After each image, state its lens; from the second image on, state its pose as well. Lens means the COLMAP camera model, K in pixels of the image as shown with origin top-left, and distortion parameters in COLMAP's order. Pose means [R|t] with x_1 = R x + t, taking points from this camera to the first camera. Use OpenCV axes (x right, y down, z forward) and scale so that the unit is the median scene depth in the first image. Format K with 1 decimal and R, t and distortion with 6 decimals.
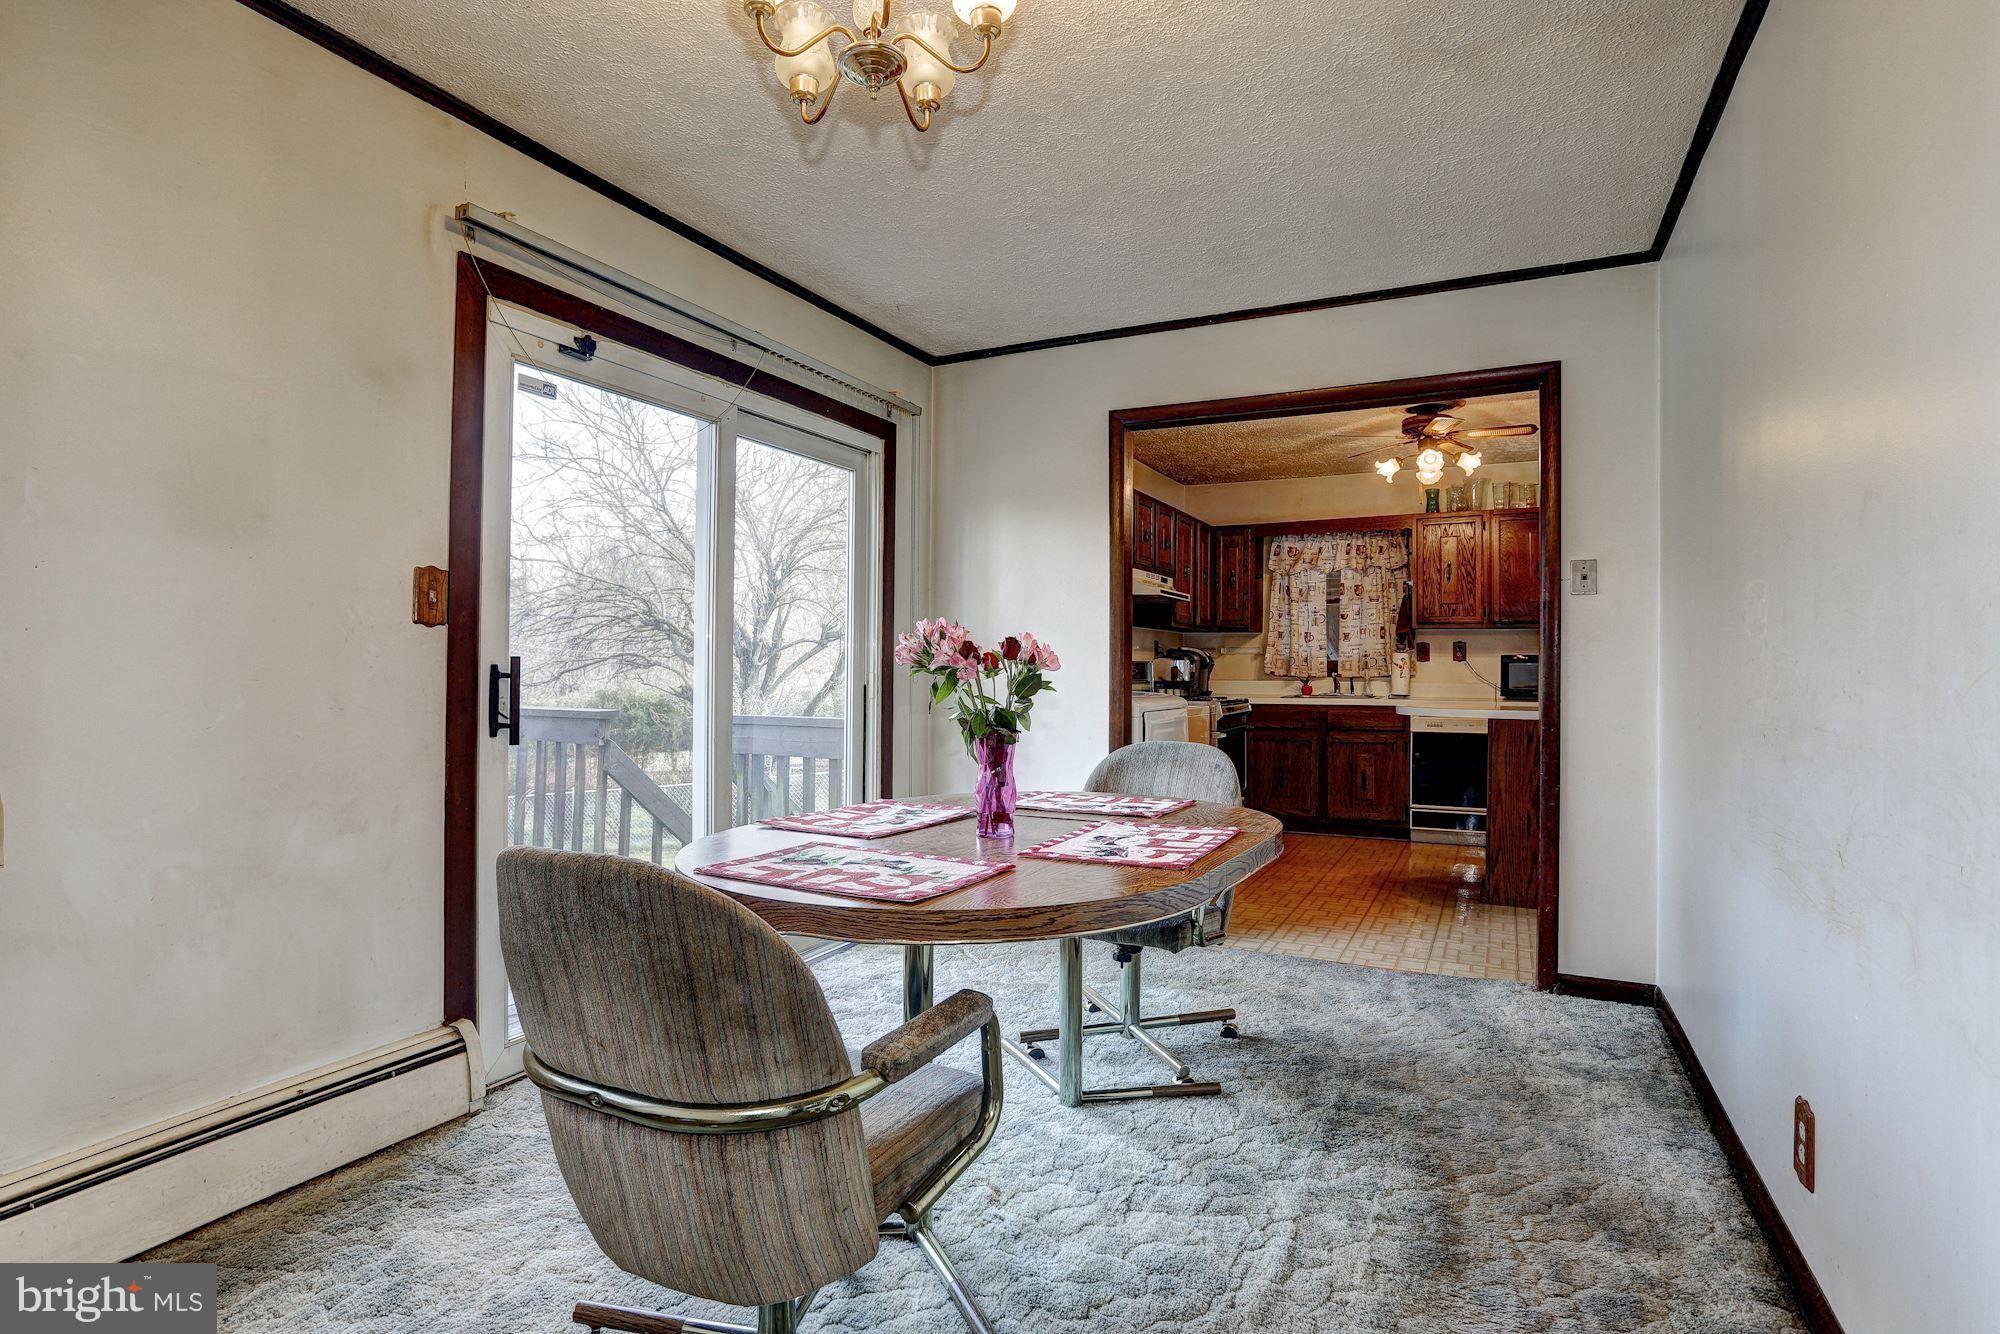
lens RADIAL K [[993.7, 0, 993.4], [0, 993.7, 656.7], [0, 0, 1]] dist [-0.052217, 0.019609]
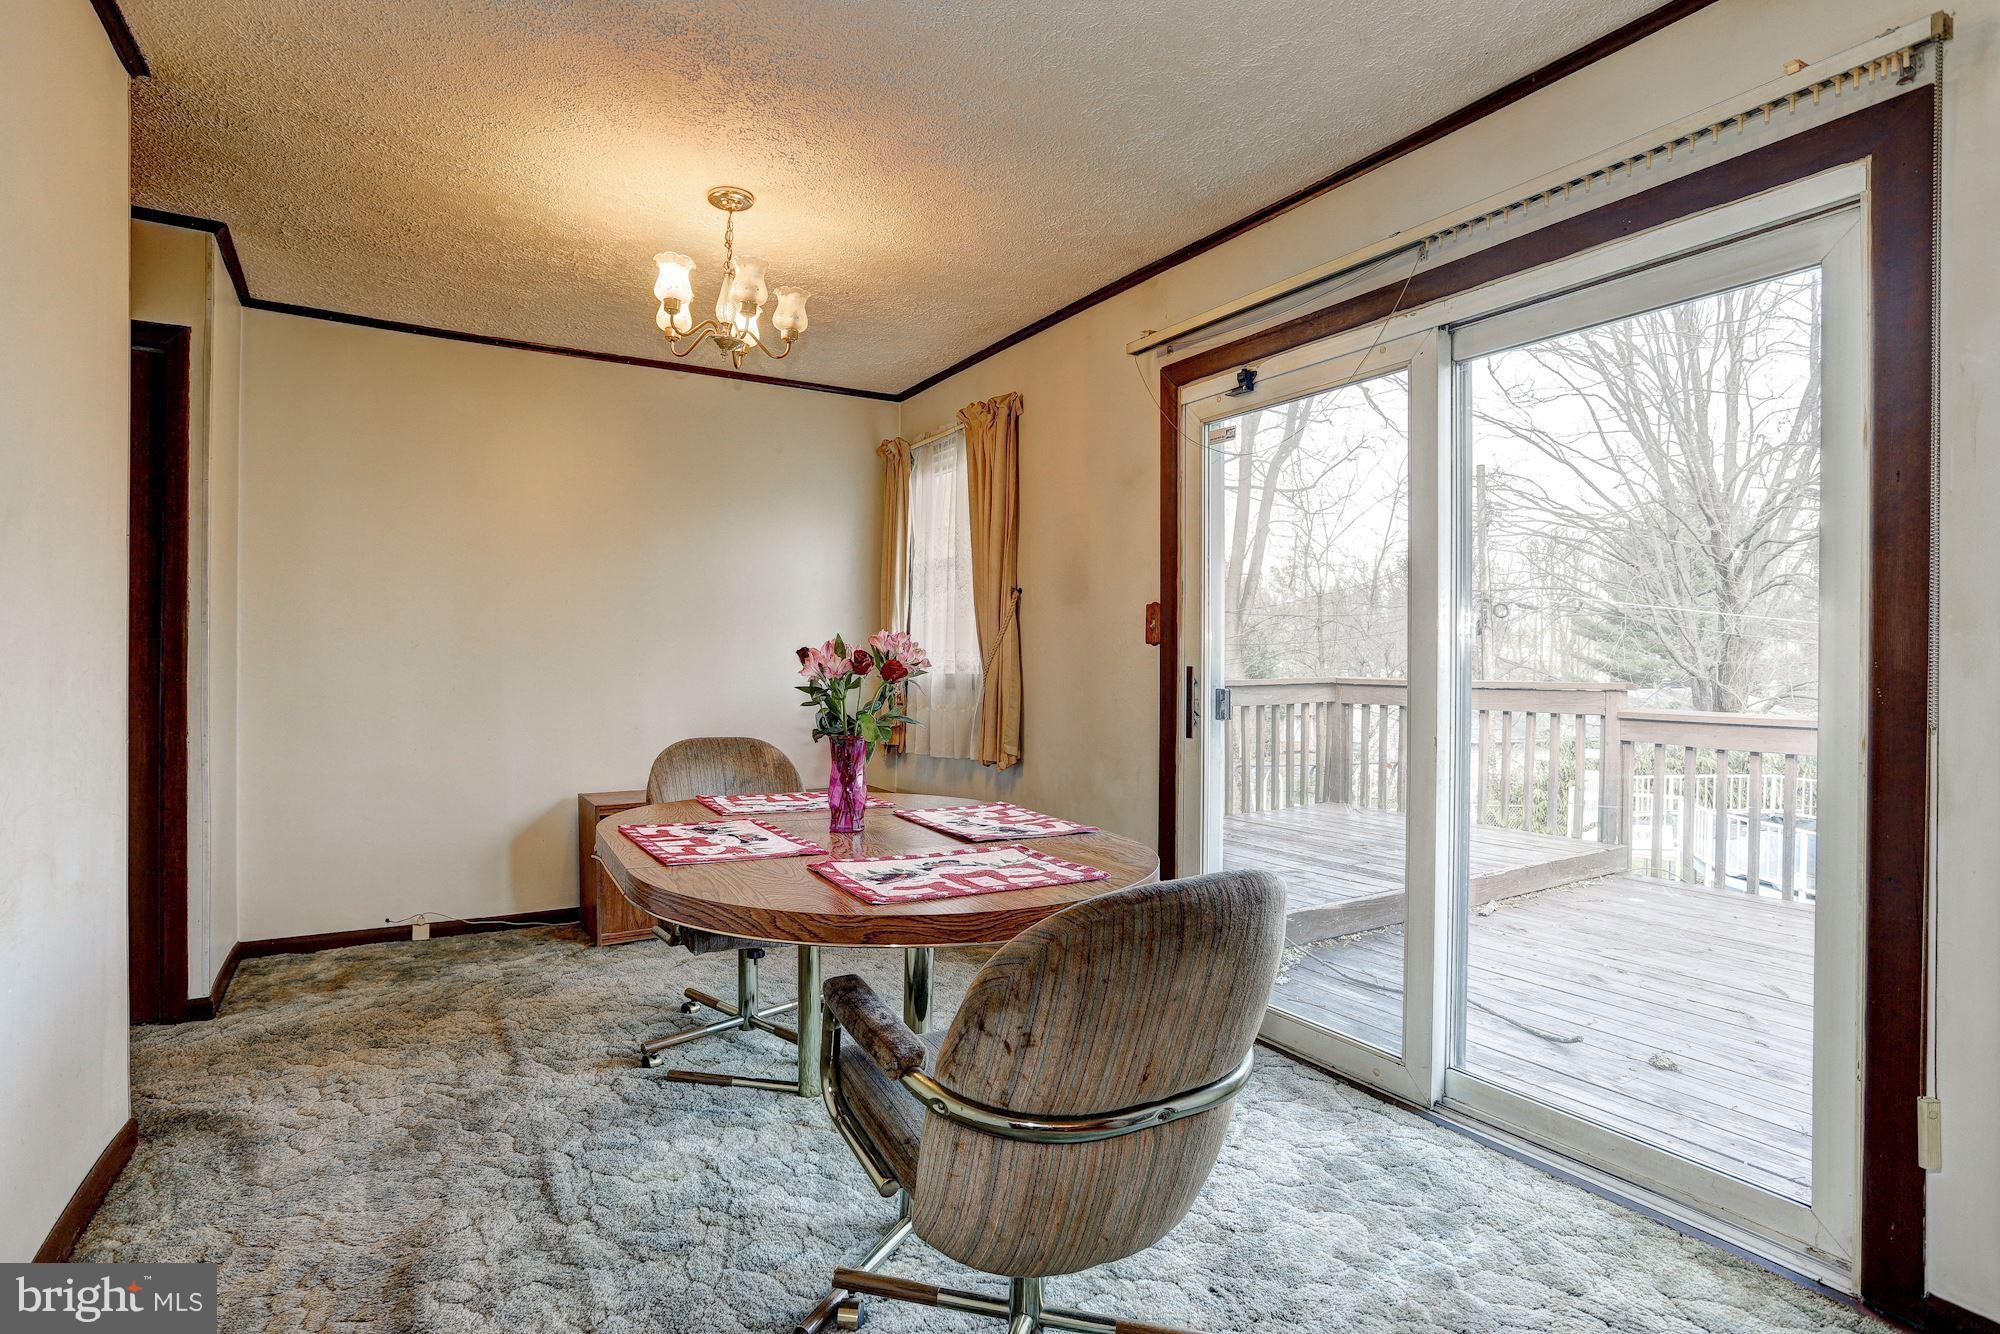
lens RADIAL K [[993.7, 0, 979.7], [0, 993.7, 670.7], [0, 0, 1]] dist [-0.052217, 0.019609]
pose [[-0.531426, -0.000495, -0.847105, 0.564692], [0.001528, 0.999998, -0.001543, 0.007157], [0.847103, -0.002114, -0.531424, 1.123985]]
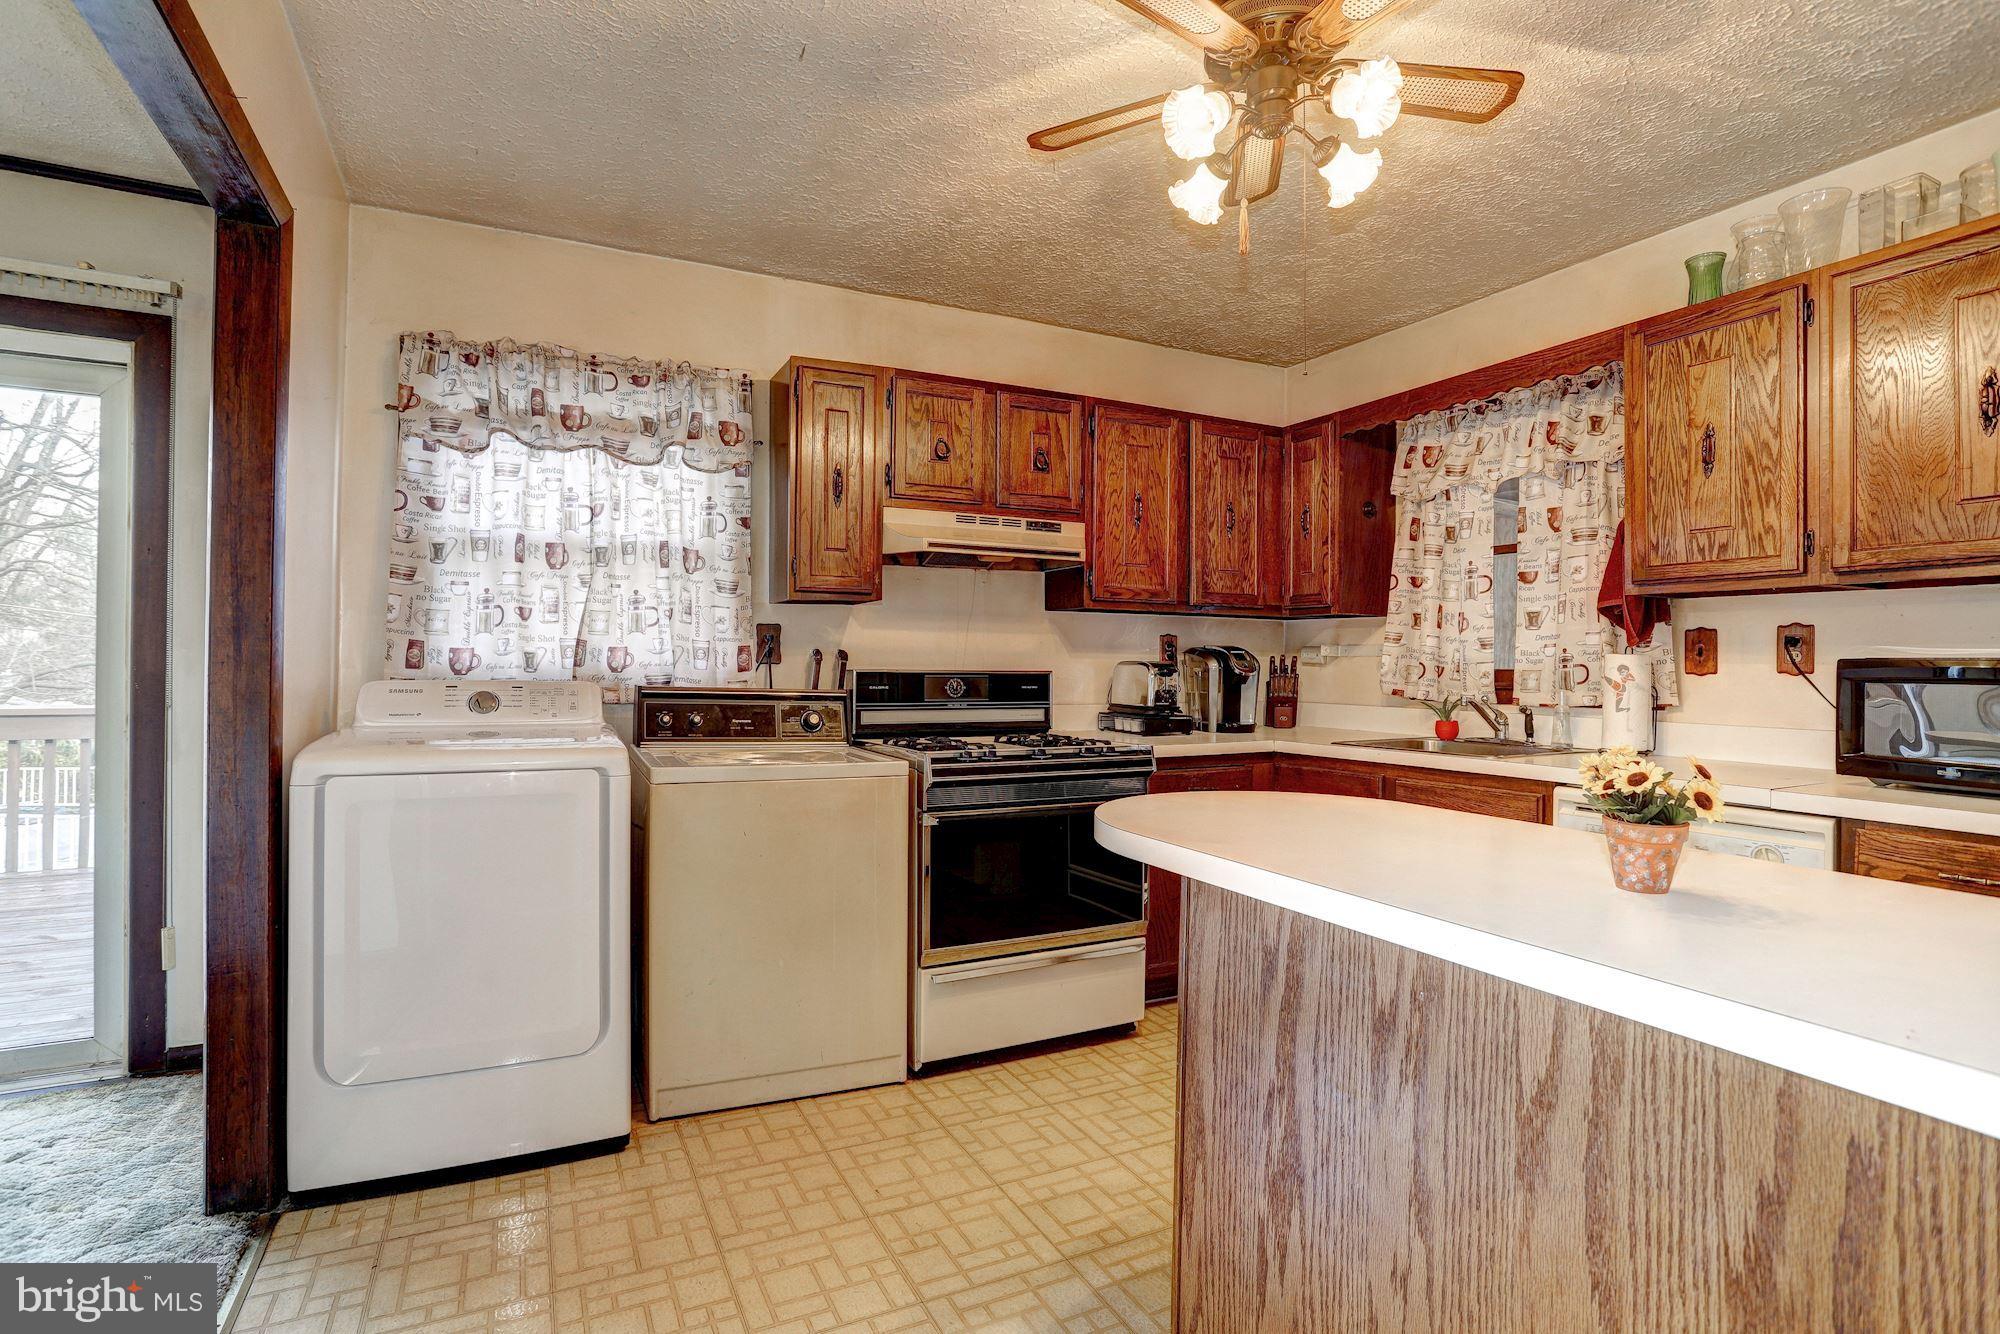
lens RADIAL K [[977.4, 0, 984.2], [0, 977.4, 660.9], [0, 0, 1]] dist [-0.049349, 0.020845]
pose [[0.799977, 0.001253, -0.600030, 0.932880], [0.000516, 0.999996, 0.002775, -0.004330], [0.600031, -0.002530, 0.799973, 1.043401]]
